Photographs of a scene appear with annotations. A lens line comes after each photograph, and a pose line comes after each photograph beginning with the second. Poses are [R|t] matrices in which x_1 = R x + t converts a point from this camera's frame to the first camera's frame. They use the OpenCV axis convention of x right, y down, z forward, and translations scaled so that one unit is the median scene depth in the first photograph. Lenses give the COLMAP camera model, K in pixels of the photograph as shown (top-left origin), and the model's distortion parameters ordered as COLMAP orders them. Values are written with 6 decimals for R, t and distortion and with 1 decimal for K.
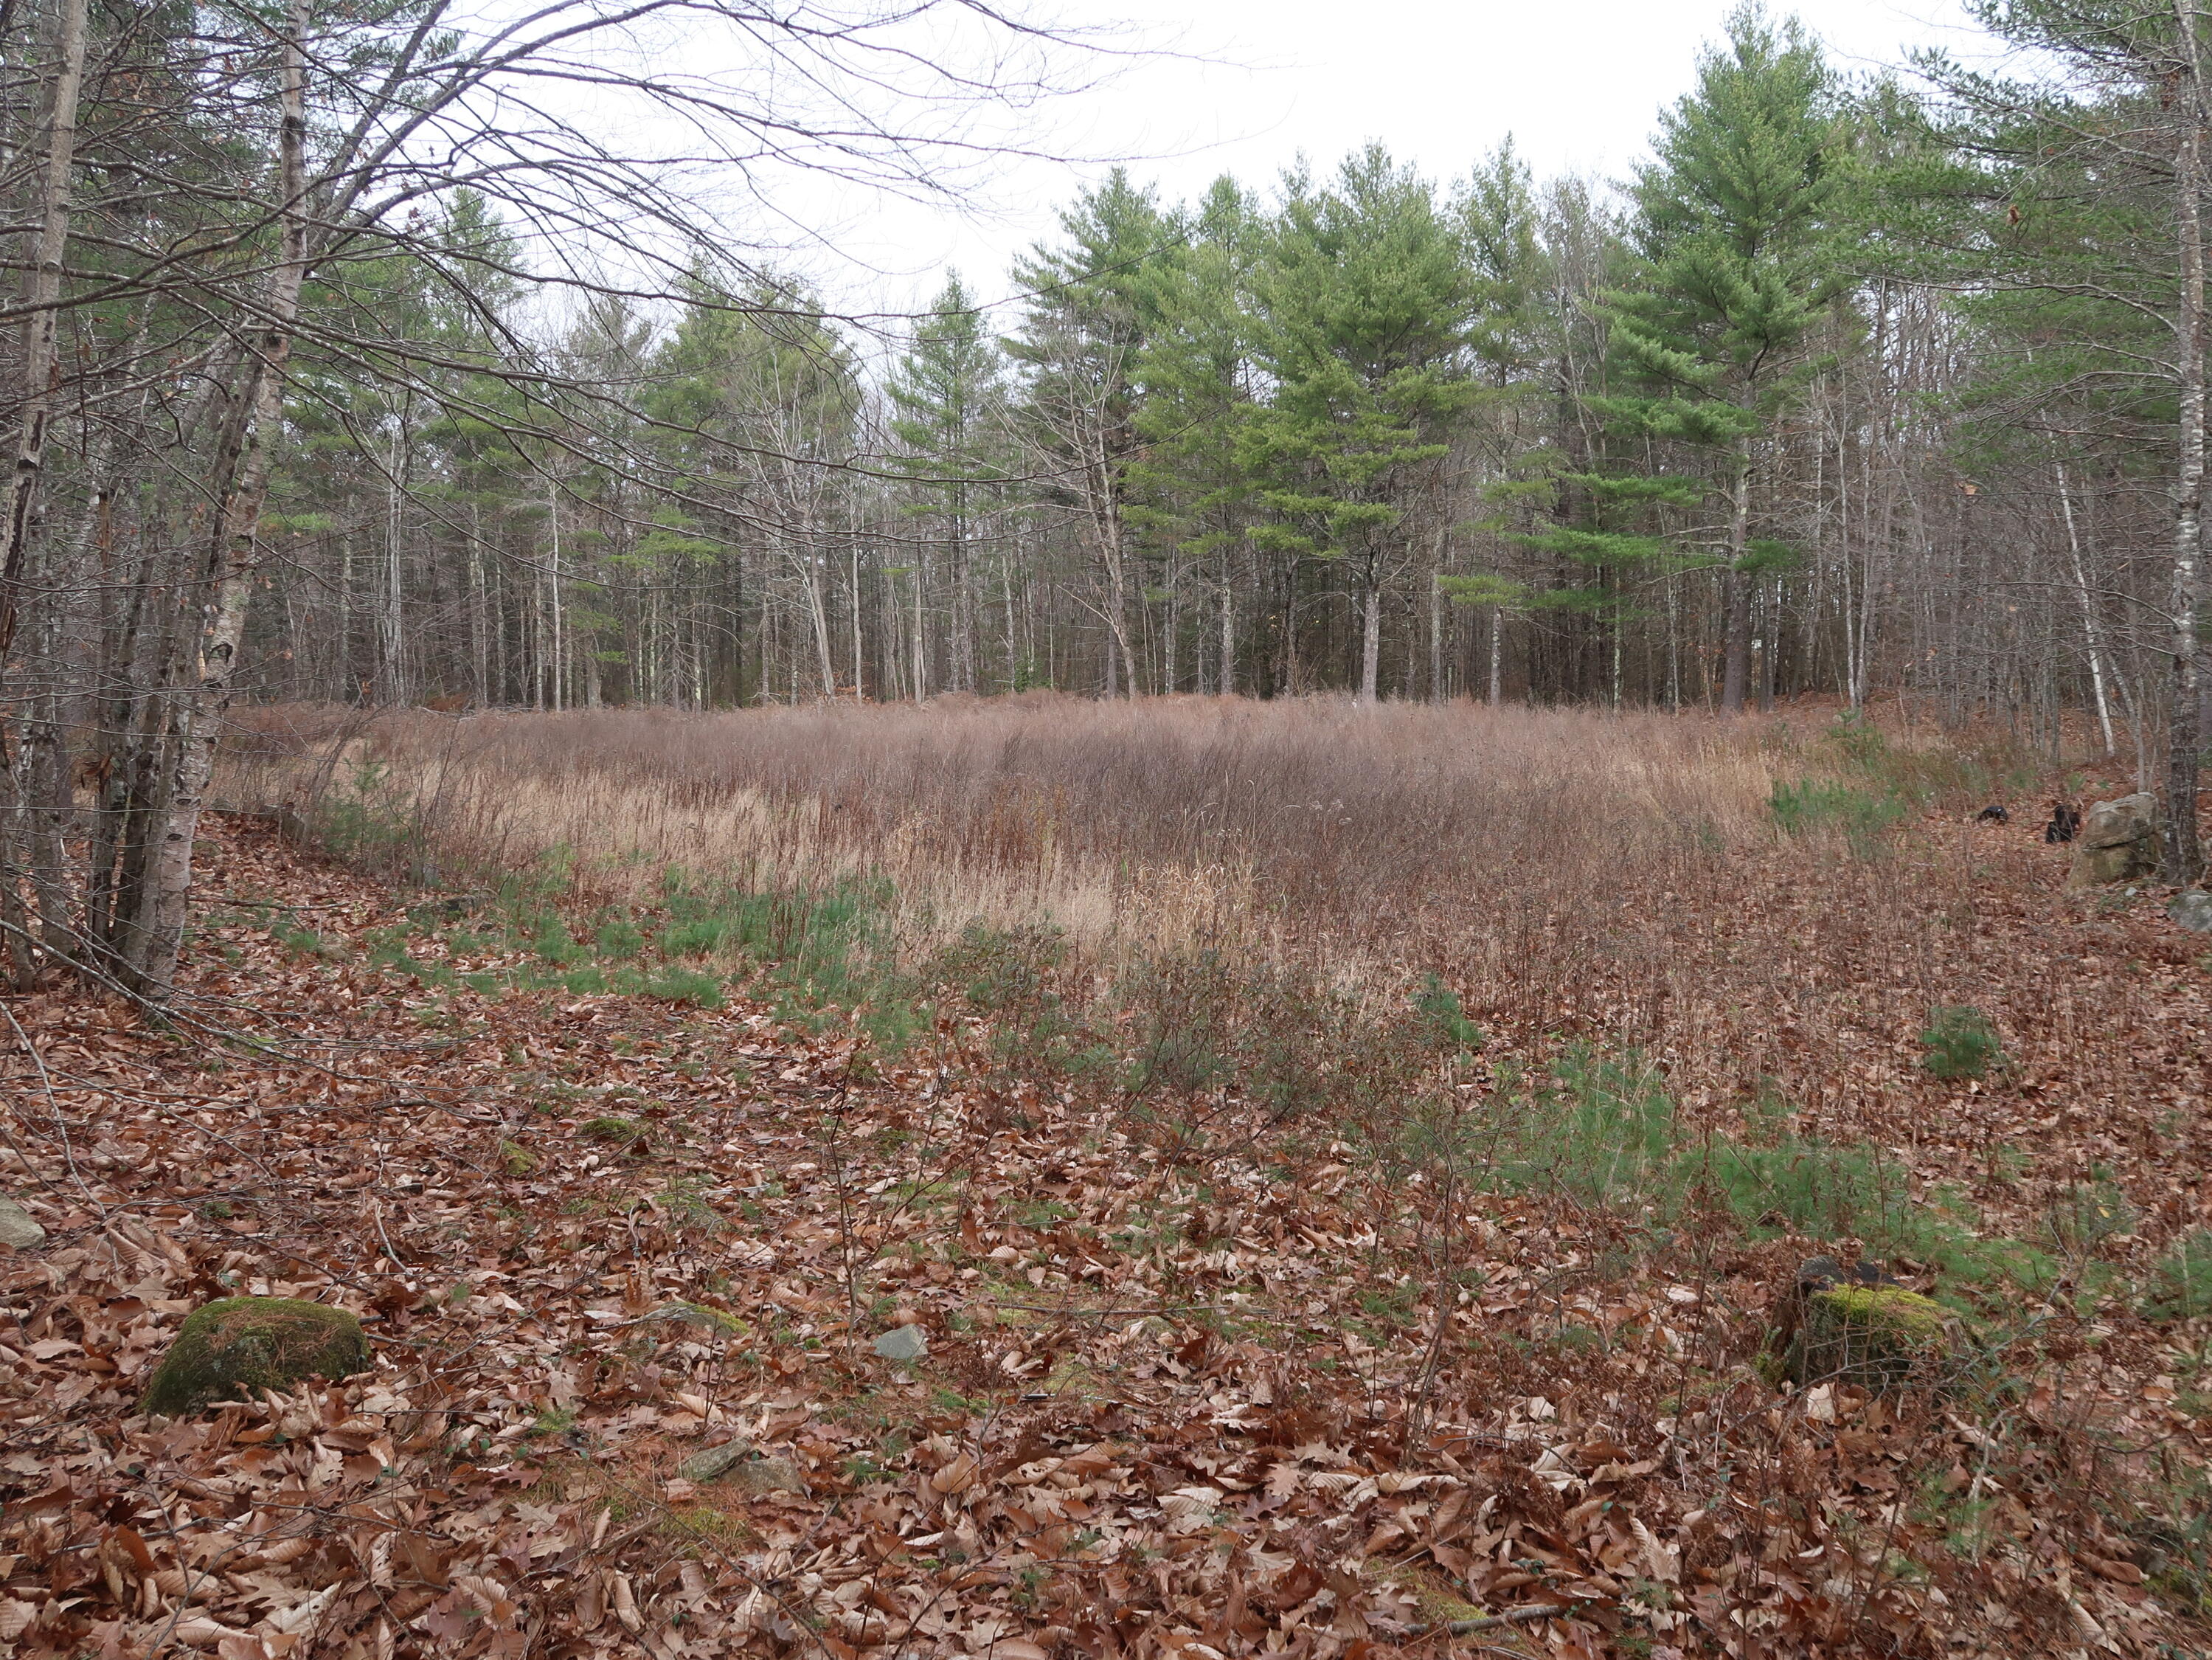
lens RADIAL K [[1923.4, 0, 1113.3], [0, 1923.4, 816.6], [0, 0, 1]] dist [0.019901, -0.006476]
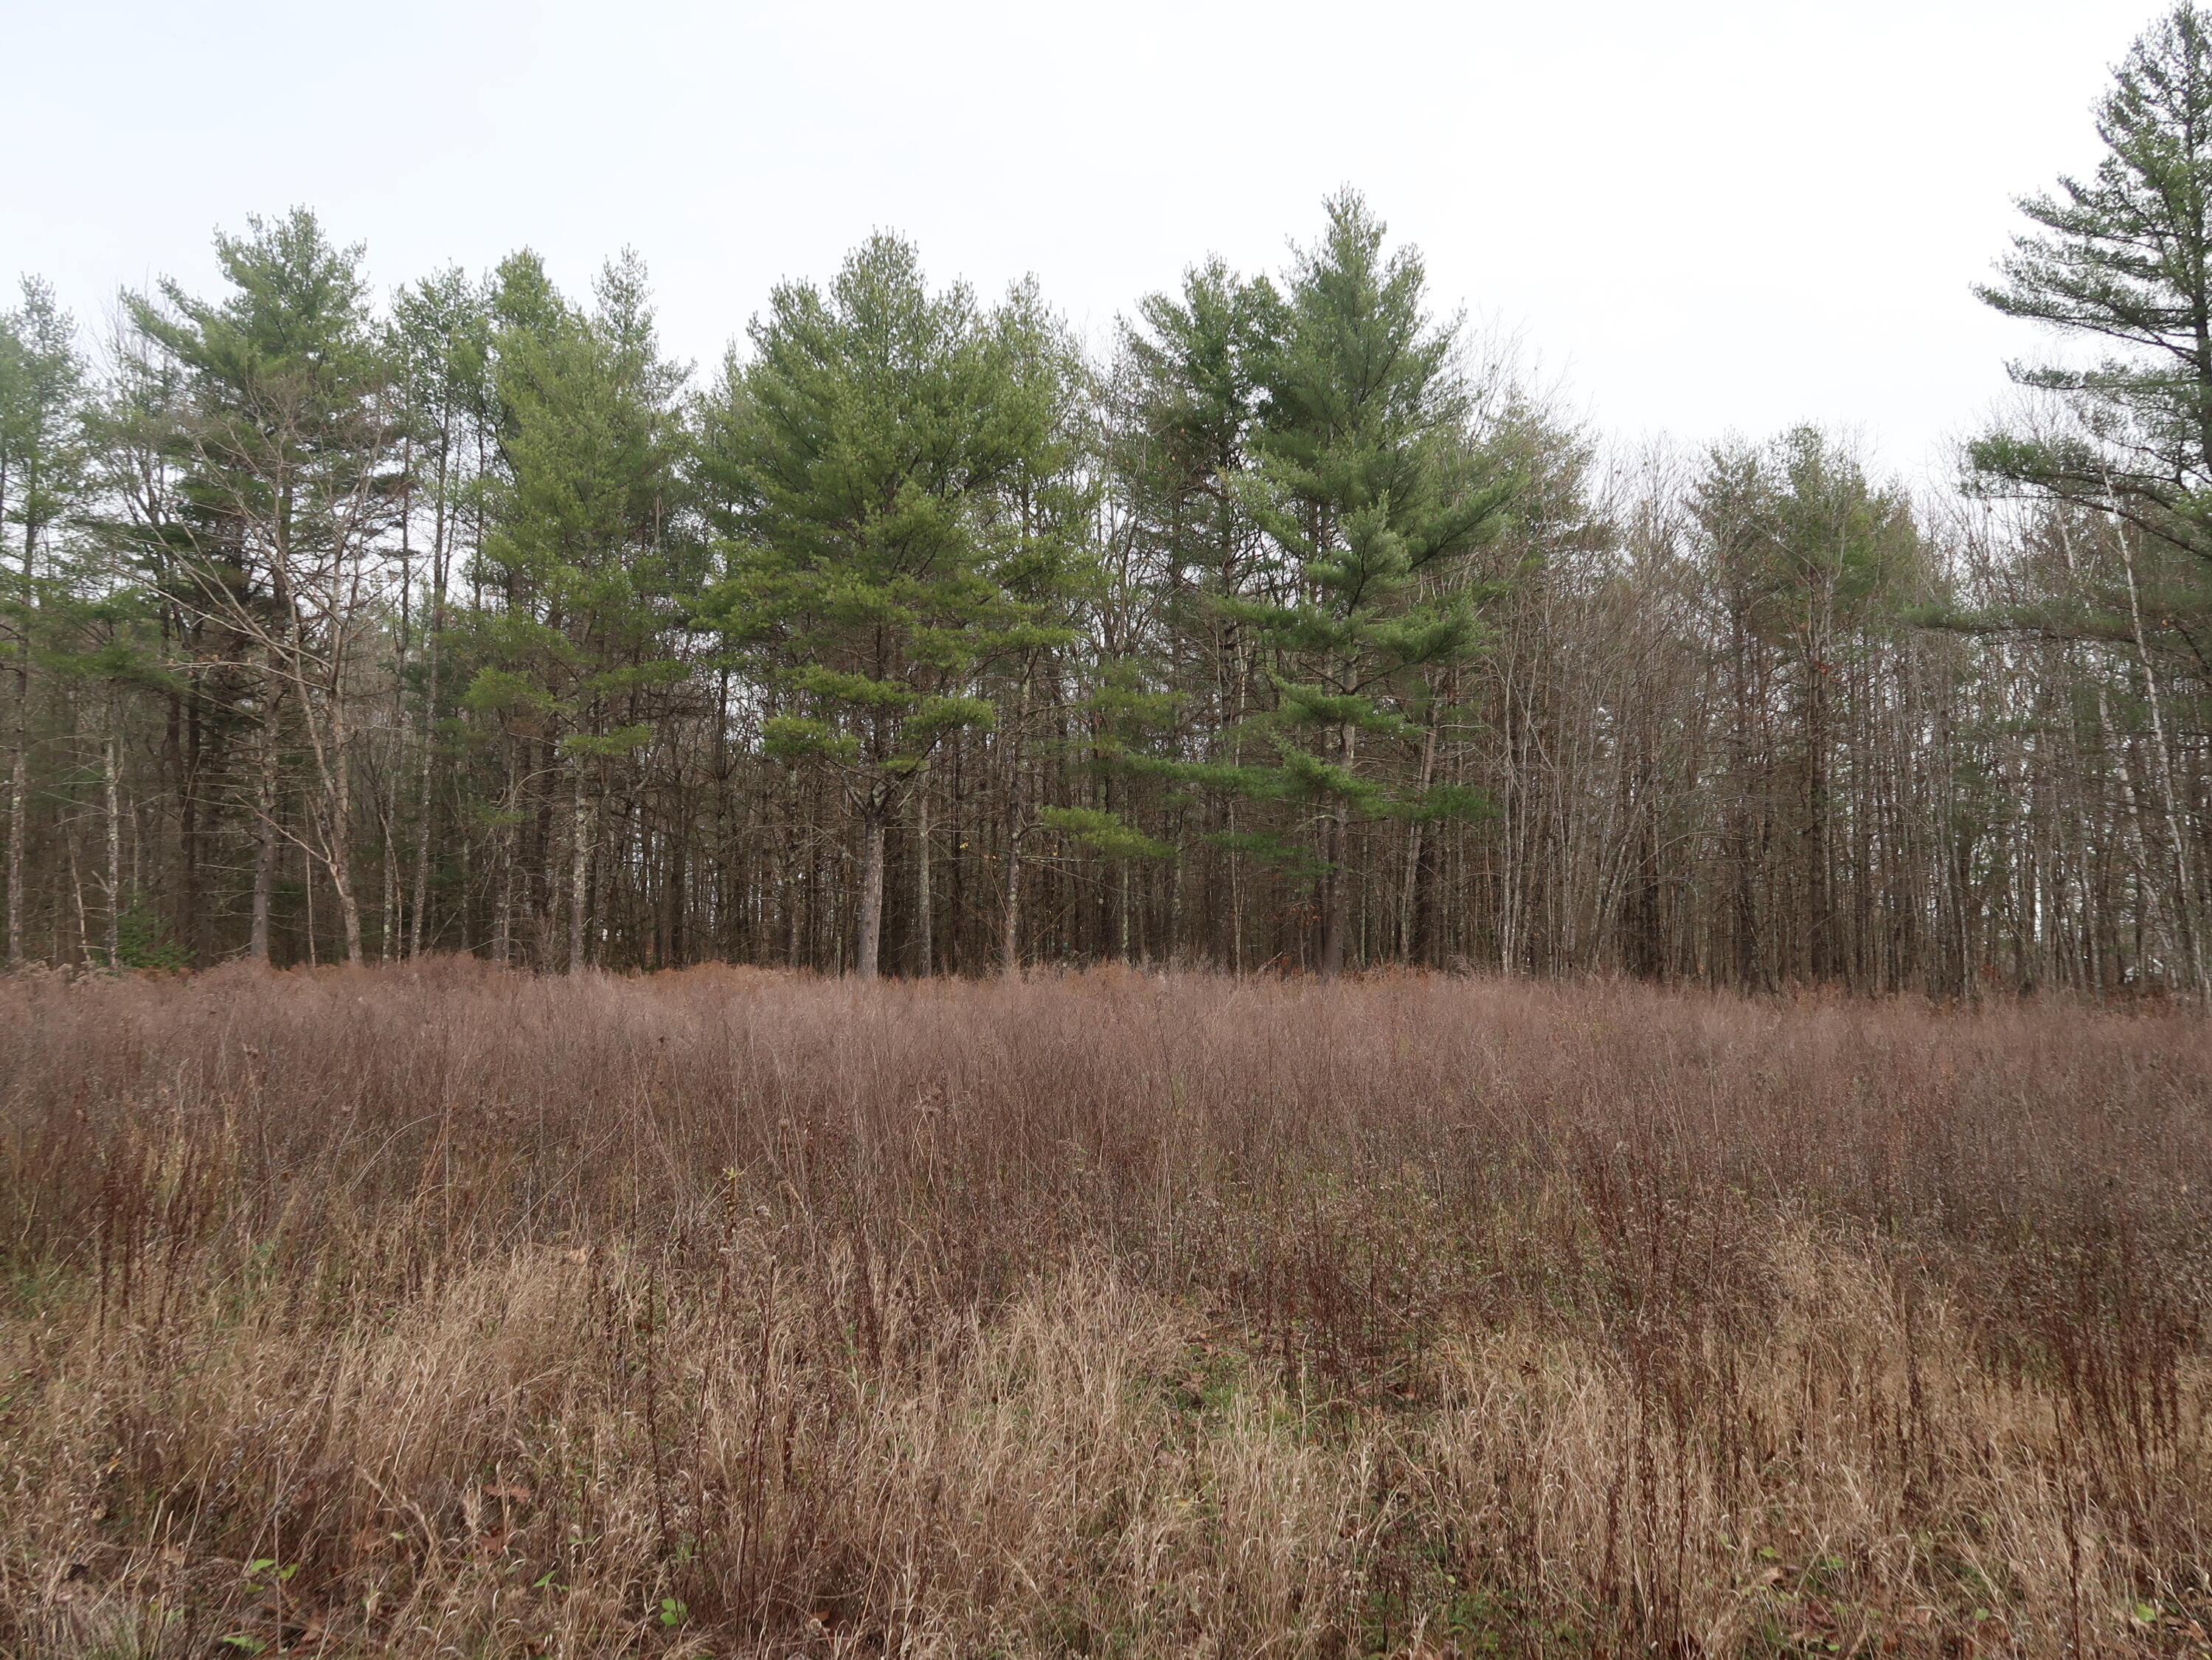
lens RADIAL K [[1716.5, 0, 1112.2], [0, 1716.5, 822.0], [0, 0, 1]] dist [-0.023139, 0.009268]
pose [[0.720744, 0.063059, 0.690327, -0.198795], [0.045284, 0.989444, -0.137661, -0.021233], [-0.691721, 0.130479, 0.710280, 0.392562]]
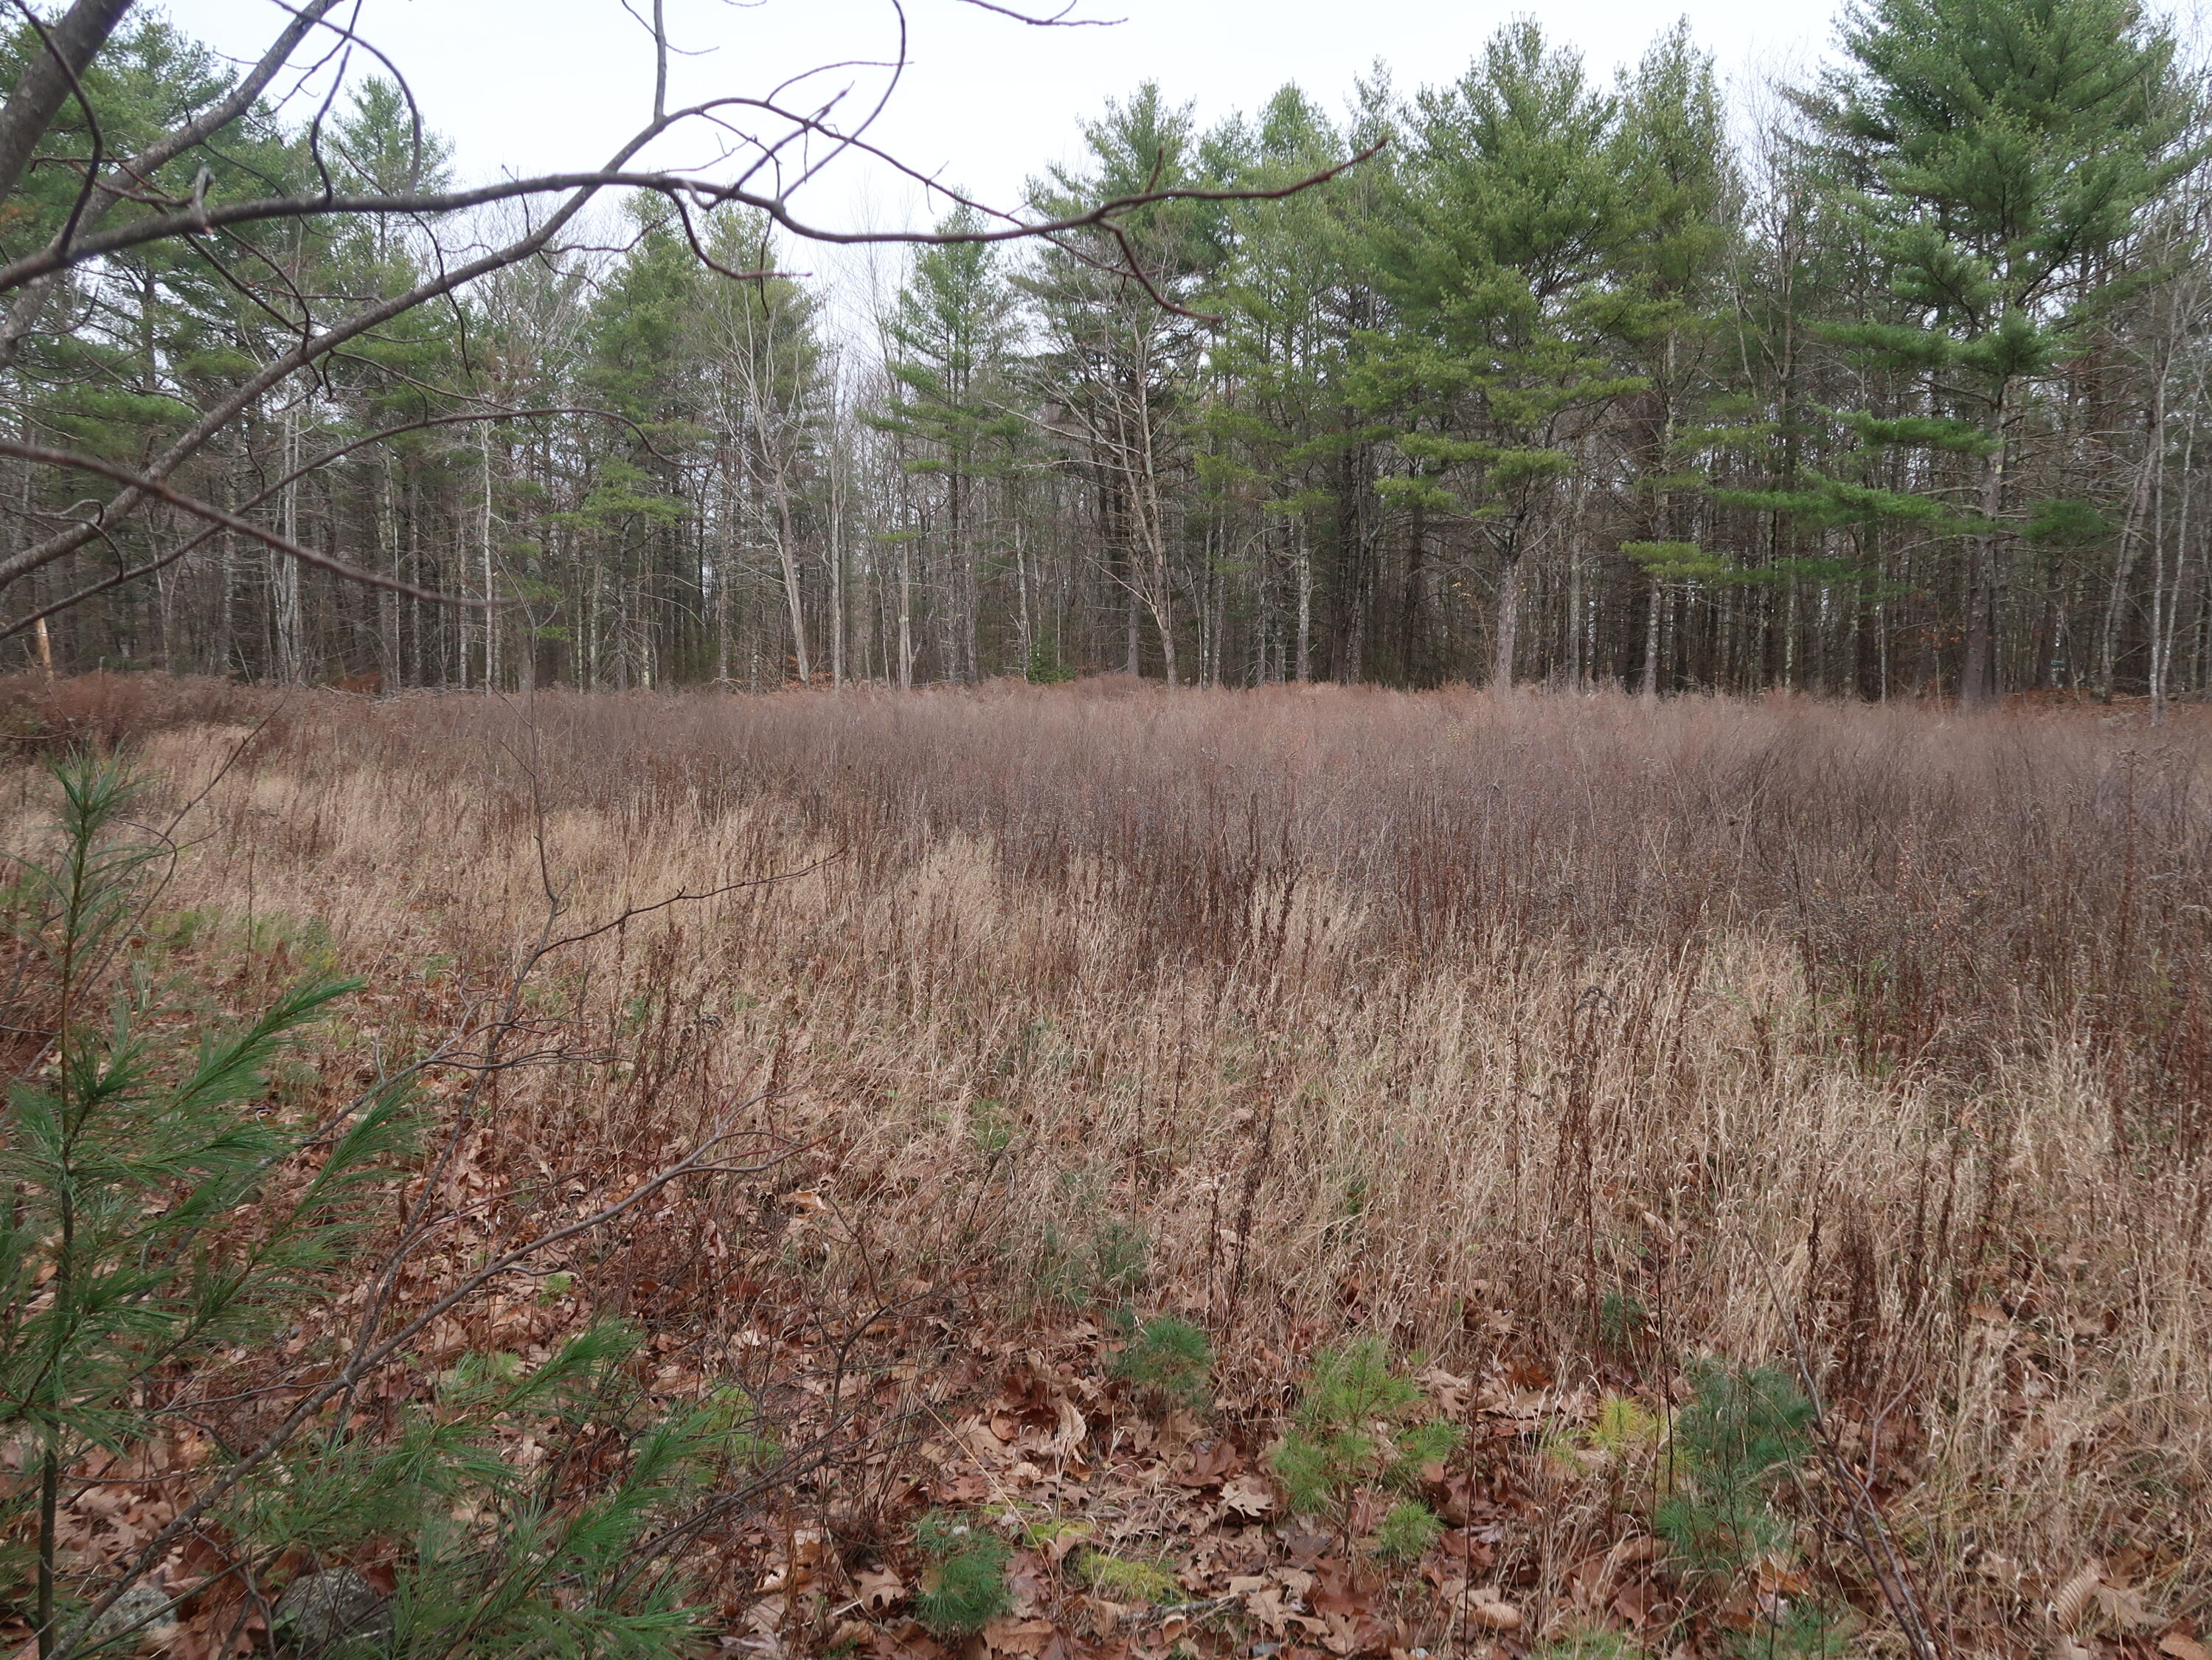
lens RADIAL K [[1716.5, 0, 1112.2], [0, 1716.5, 821.2], [0, 0, 1]] dist [-0.023139, 0.009268]
pose [[0.995581, 0.007300, 0.093625, -0.084941], [-0.008212, 0.999922, 0.009364, -0.009080], [-0.093549, -0.010091, 0.995564, 0.226166]]
